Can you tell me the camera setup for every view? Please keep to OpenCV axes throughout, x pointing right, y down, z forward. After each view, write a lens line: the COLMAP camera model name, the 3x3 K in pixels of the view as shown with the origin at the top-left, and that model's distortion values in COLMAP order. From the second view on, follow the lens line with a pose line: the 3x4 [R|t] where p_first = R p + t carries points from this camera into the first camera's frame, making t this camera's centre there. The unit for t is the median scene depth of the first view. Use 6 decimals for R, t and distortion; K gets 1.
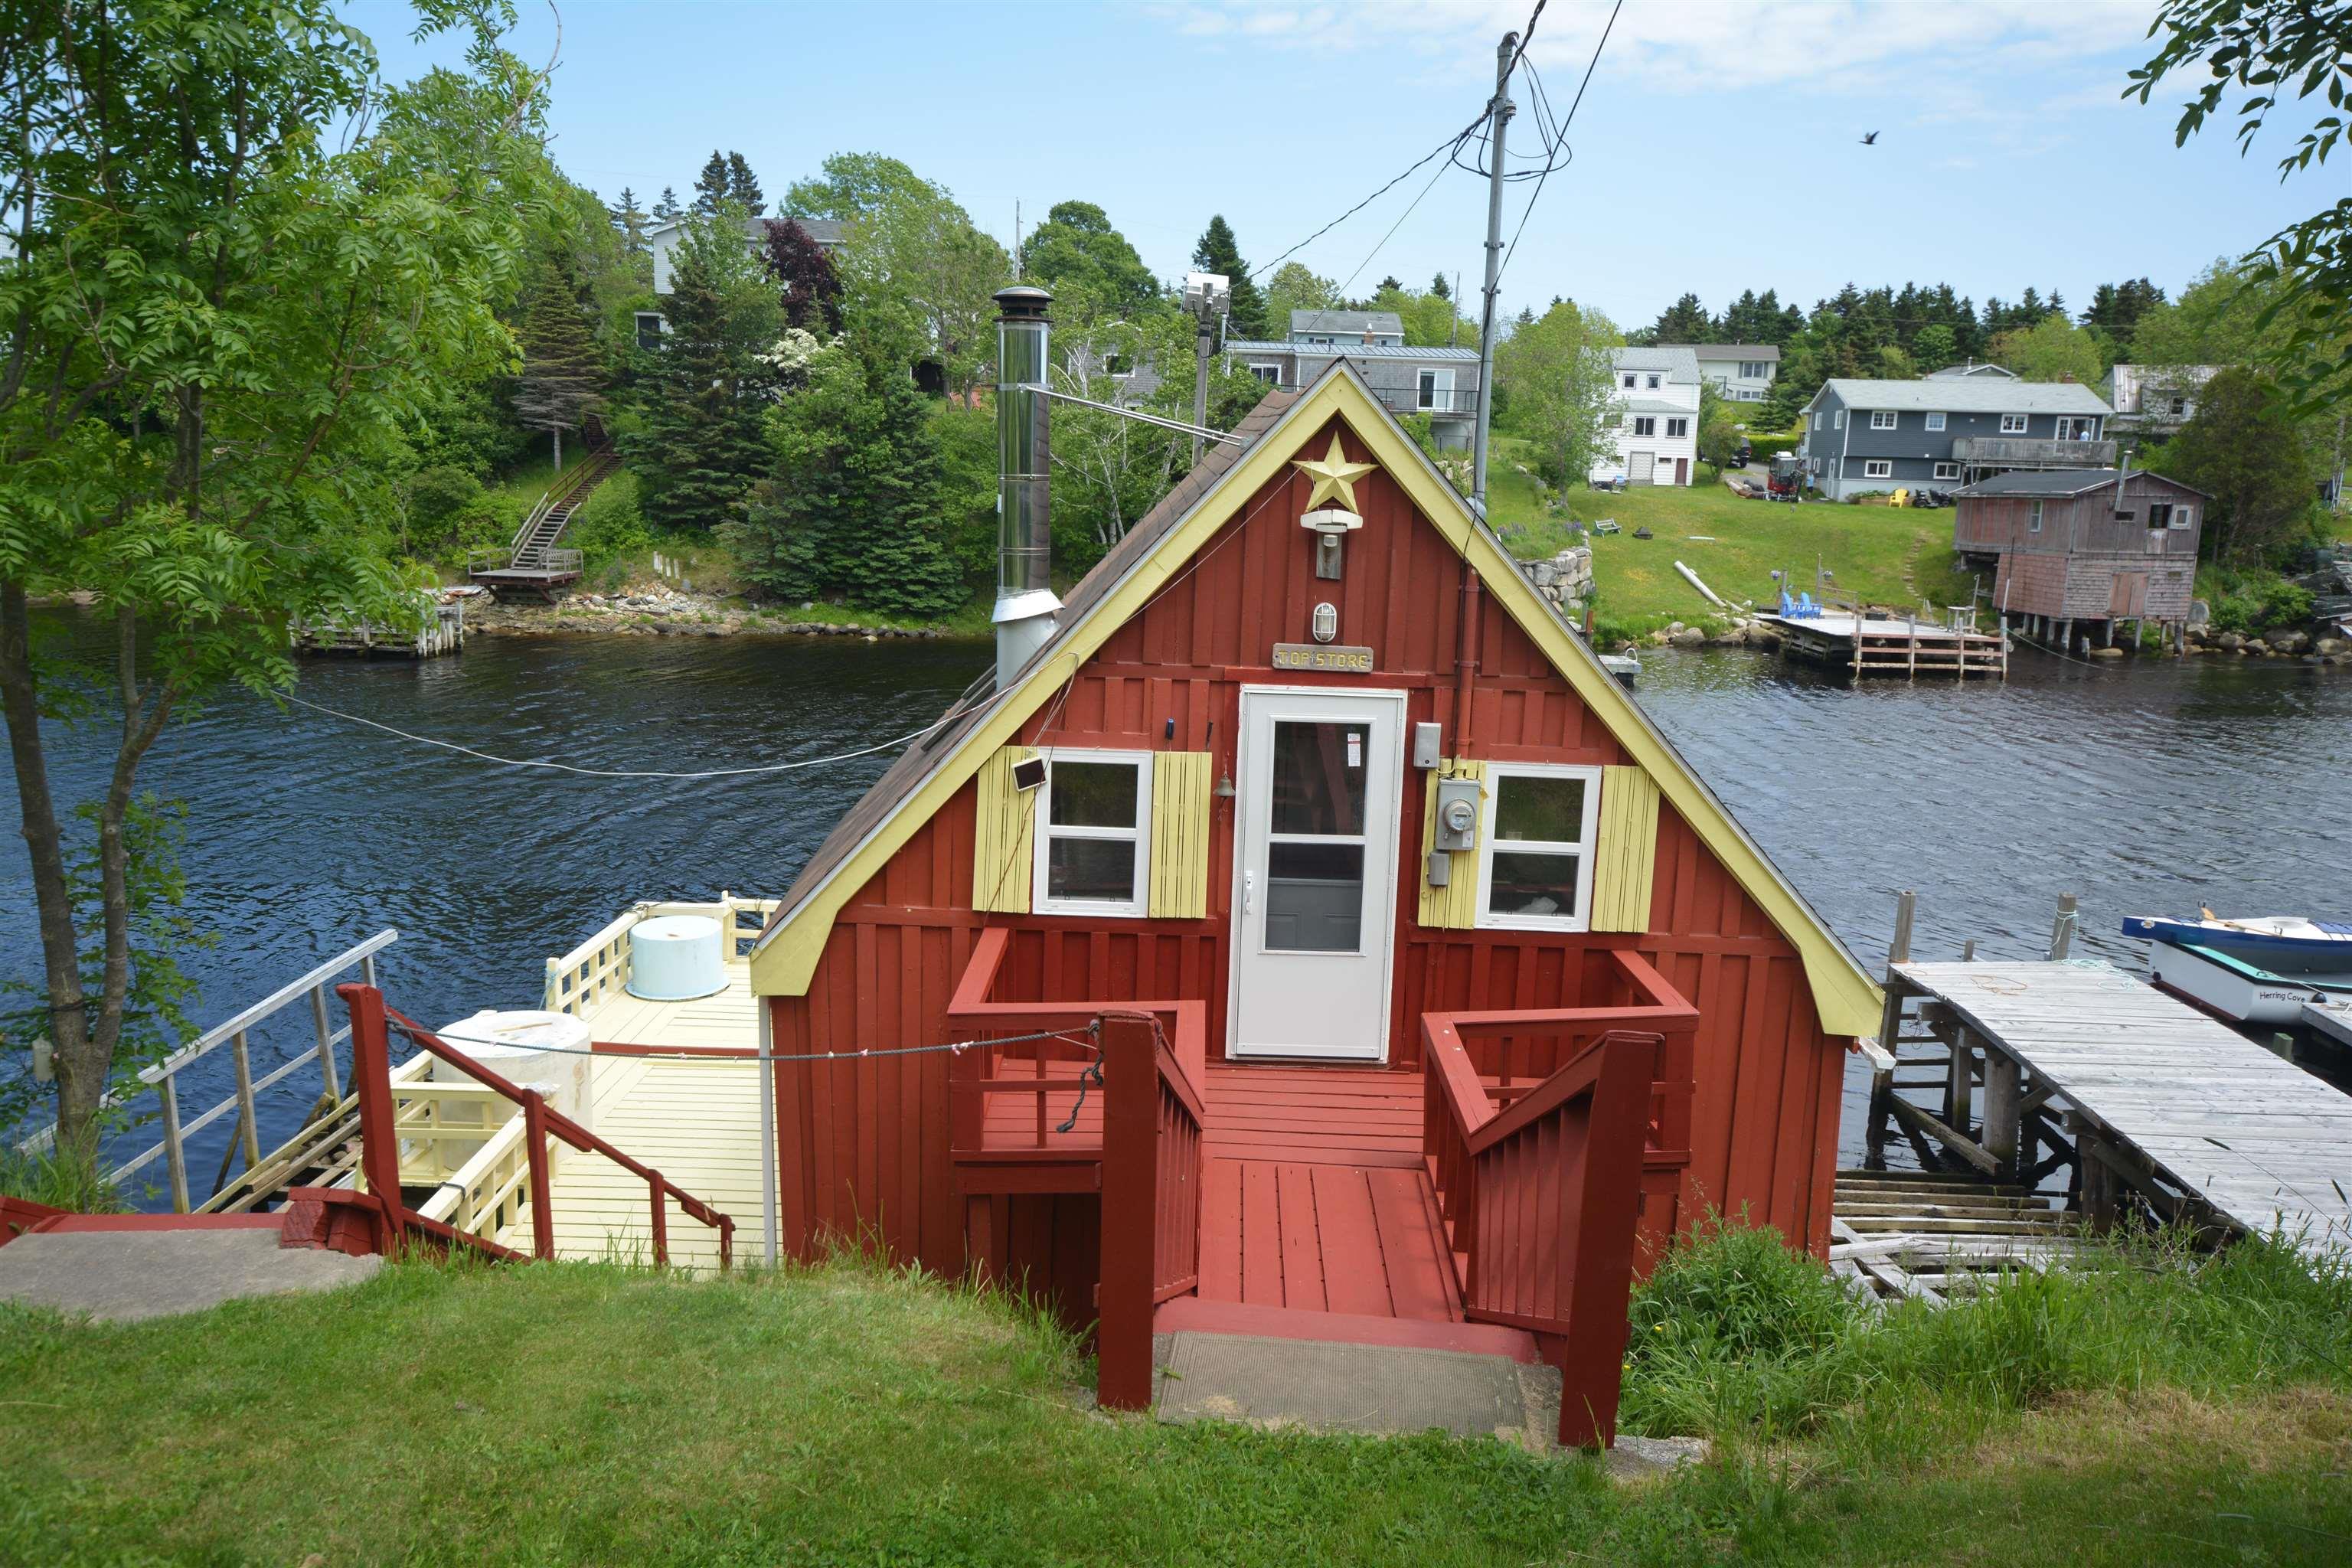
lens RADIAL K [[1552.9, 0, 1176.0], [0, 1552.9, 784.0], [0, 0, 1]] dist [0.006053, 0.002583]
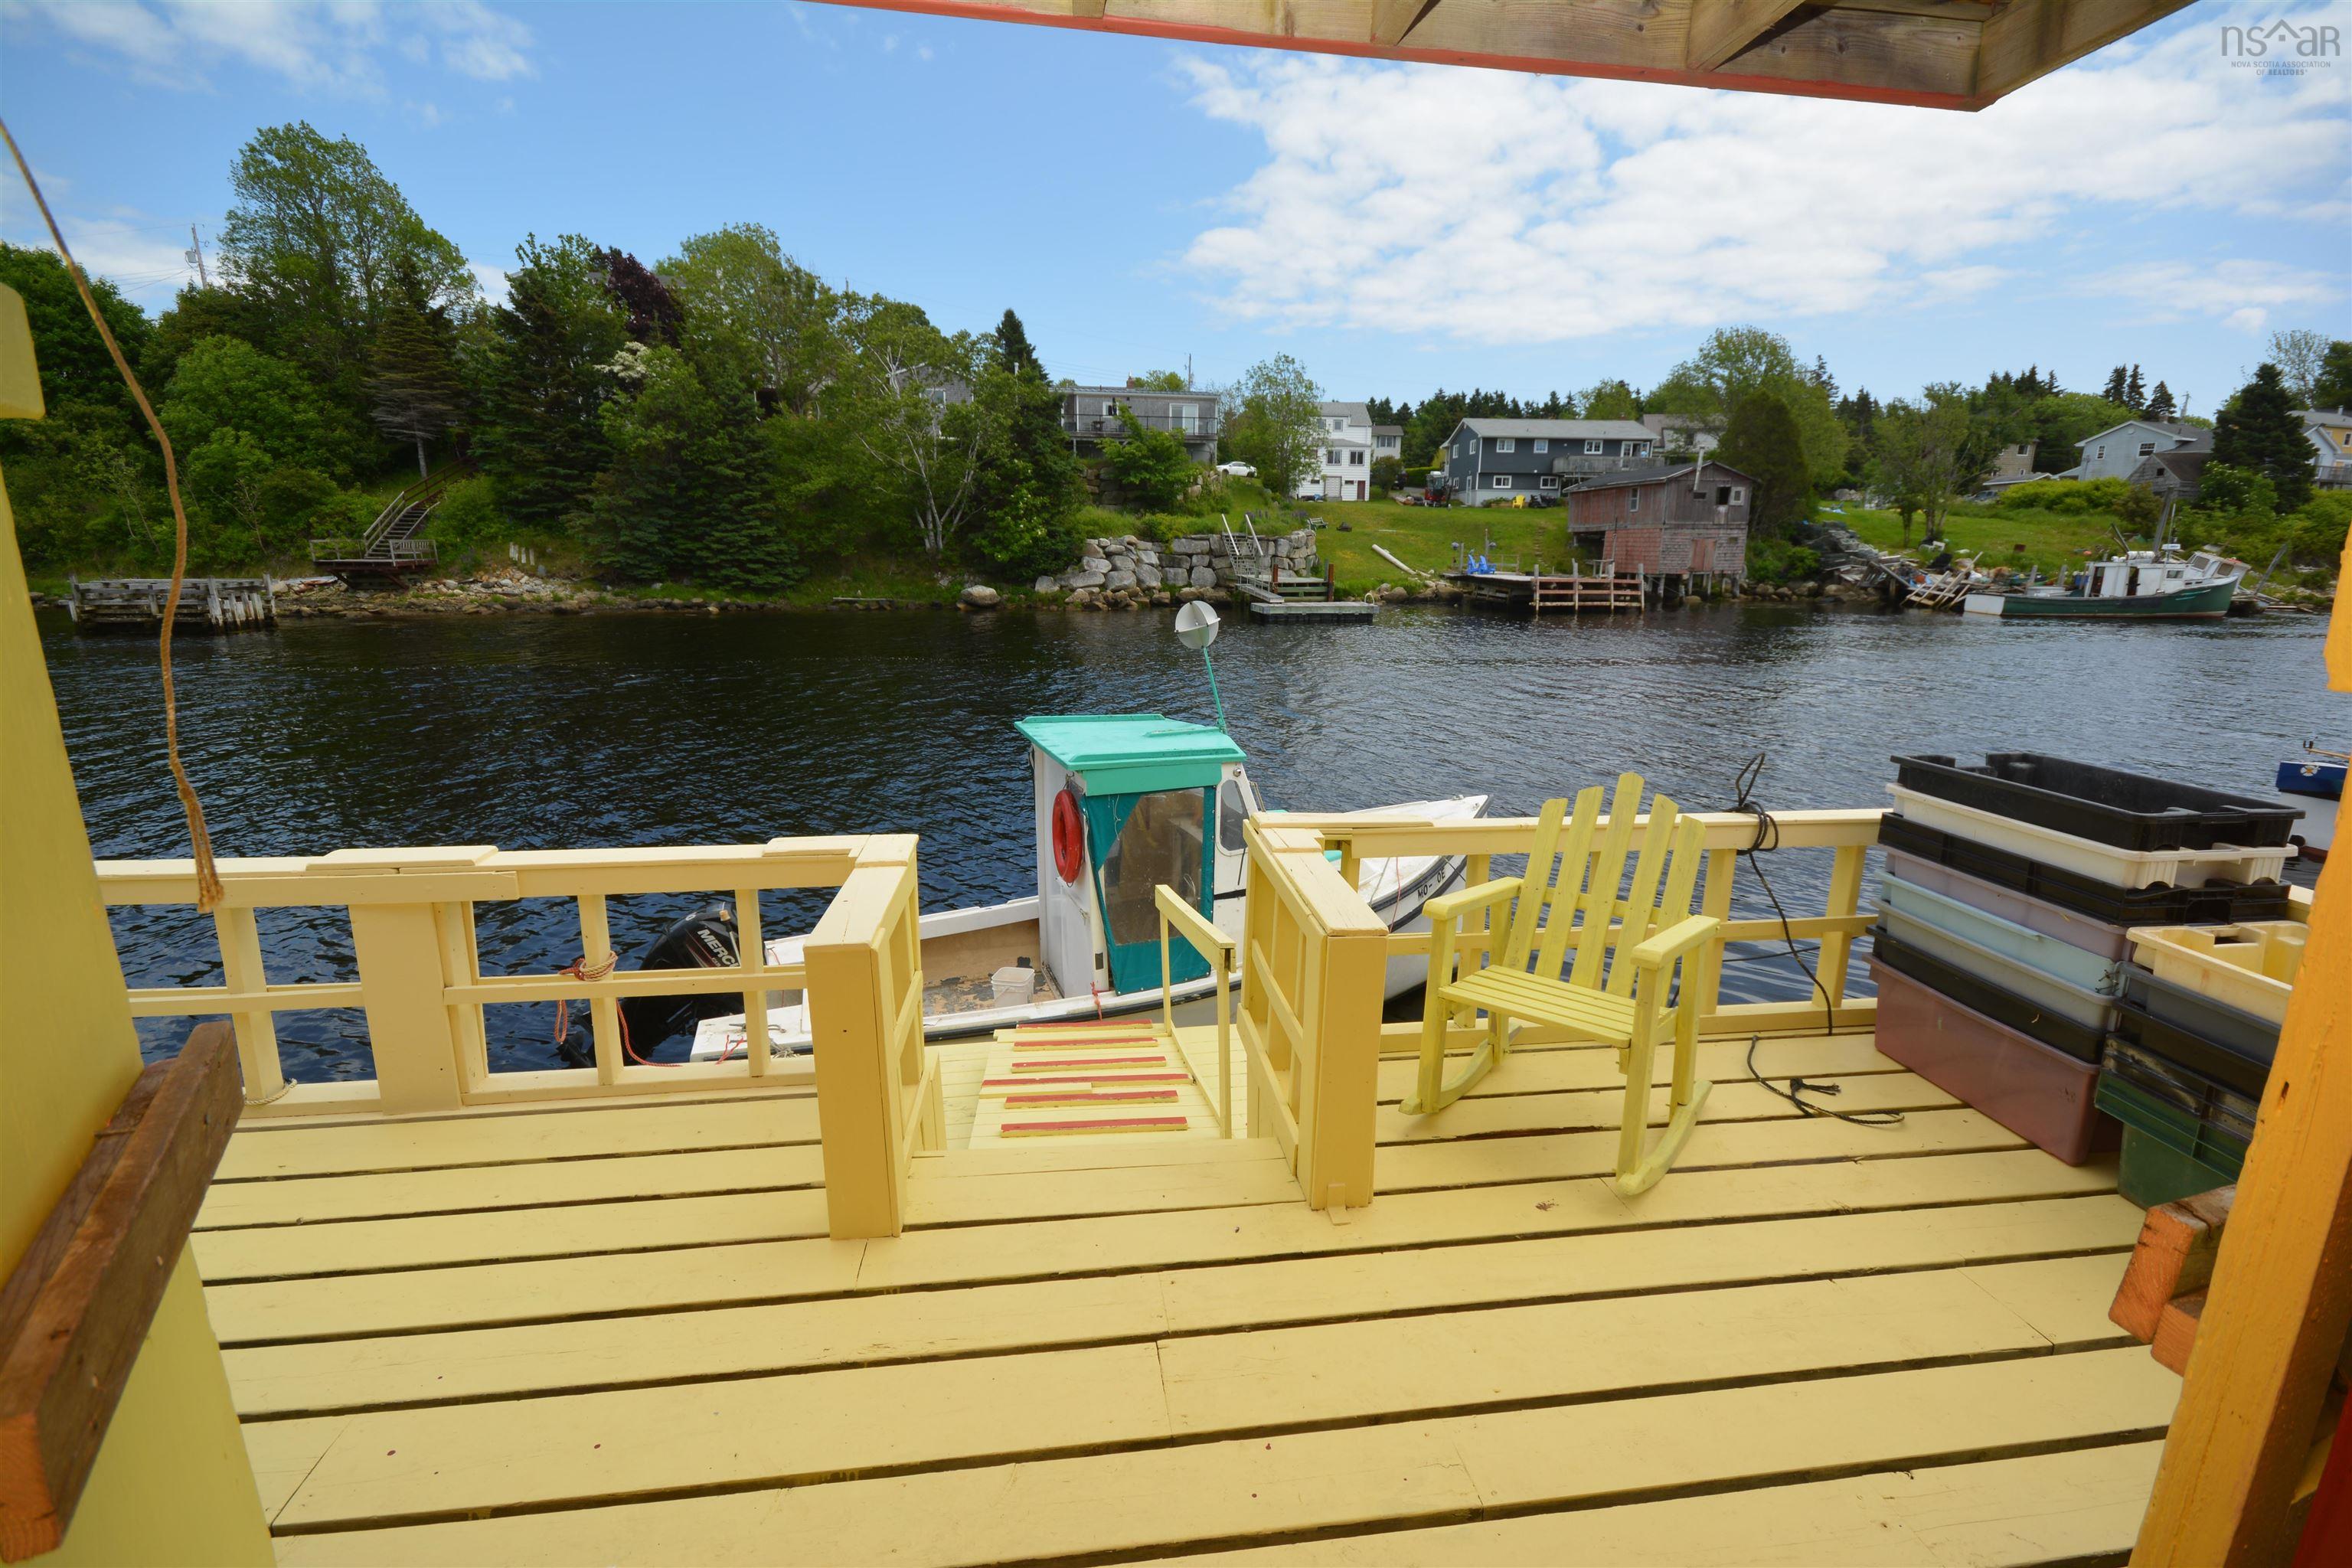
lens RADIAL K [[1017.3, 0, 1176.0], [0, 1017.3, 784.0], [0, 0, 1]] dist [-0.001328, -0.000091]
pose [[0.985367, -0.055514, 0.161150, 0.008313], [0.049498, 0.997928, 0.041114, 0.017693], [-0.163098, -0.032536, 0.986073, 0.198485]]
